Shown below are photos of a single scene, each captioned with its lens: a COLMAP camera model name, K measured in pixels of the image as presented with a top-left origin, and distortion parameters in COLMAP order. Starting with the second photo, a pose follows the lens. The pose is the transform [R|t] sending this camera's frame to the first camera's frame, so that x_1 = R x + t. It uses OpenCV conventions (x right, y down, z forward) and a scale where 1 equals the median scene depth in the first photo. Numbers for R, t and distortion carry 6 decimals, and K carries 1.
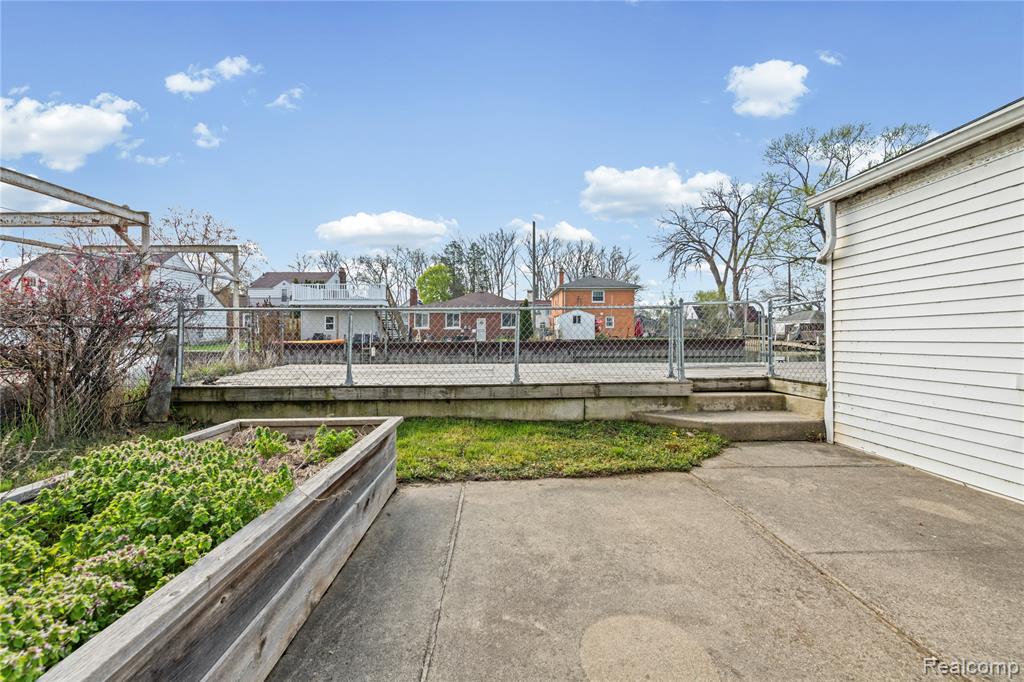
lens RADIAL K [[401.3, 0, 514.1], [0, 401.3, 333.5], [0, 0, 1]] dist [0.001443, -0.000015]
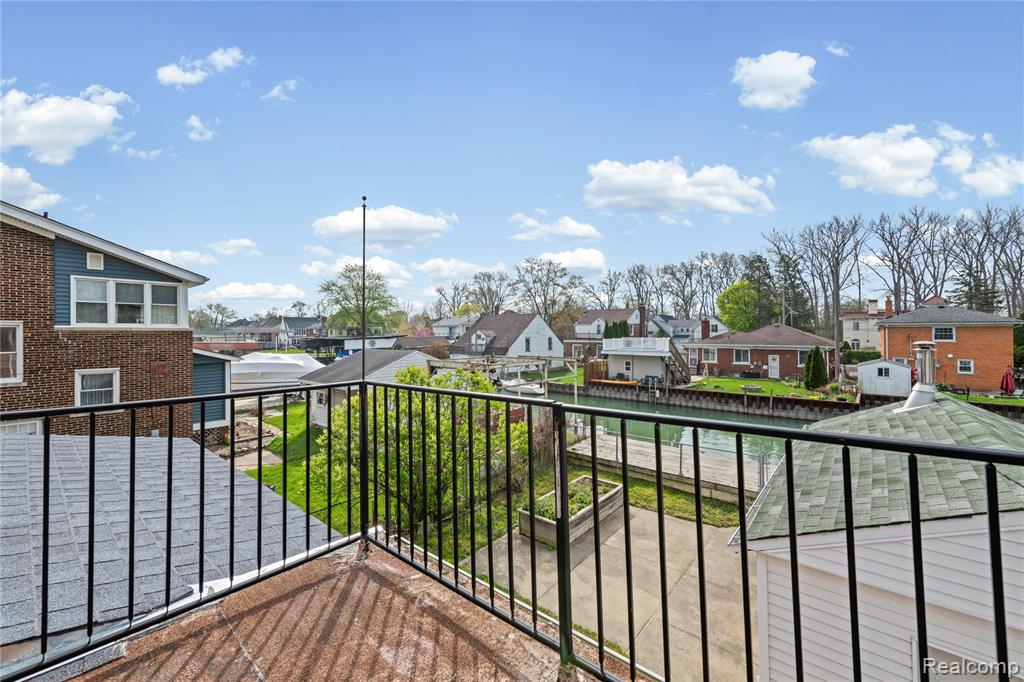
lens RADIAL K [[401.3, 0, 514.1], [0, 401.3, 333.5], [0, 0, 1]] dist [0.001443, -0.000015]
pose [[0.745644, 0.001816, -0.666342, 0.103708], [-0.005694, 0.999977, -0.003646, -0.085267], [0.666321, 0.006513, 0.745637, -0.176464]]
